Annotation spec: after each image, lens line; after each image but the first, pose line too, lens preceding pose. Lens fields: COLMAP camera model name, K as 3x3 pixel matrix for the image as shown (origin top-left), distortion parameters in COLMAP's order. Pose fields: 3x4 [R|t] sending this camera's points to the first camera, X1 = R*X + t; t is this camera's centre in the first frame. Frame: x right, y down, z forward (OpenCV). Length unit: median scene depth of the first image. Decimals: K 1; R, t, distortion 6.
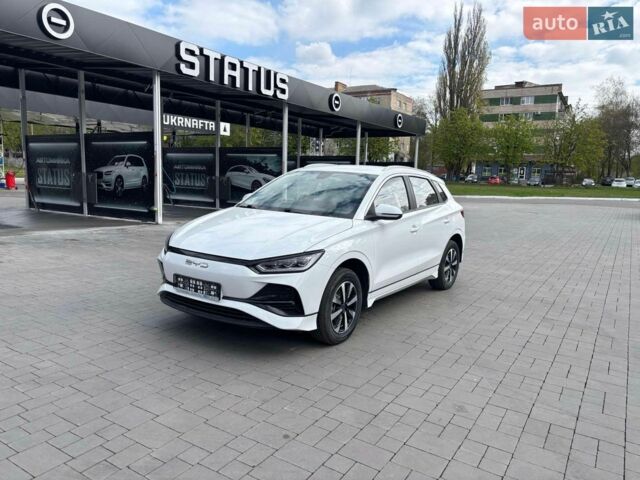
lens RADIAL K [[481.6, 0, 320.0], [0, 481.6, 240.0], [0, 0, 1]] dist [0.061380, -0.070198]
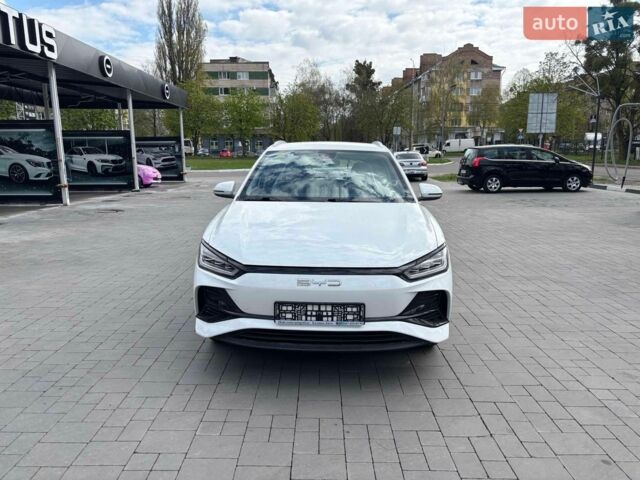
lens RADIAL K [[481.6, 0, 320.0], [0, 481.6, 240.0], [0, 0, 1]] dist [0.061380, -0.070198]
pose [[0.844865, -0.130040, 0.518934, -0.197490], [0.102503, 0.991384, 0.081550, -0.023966], [-0.525068, -0.015707, 0.850915, 0.117411]]
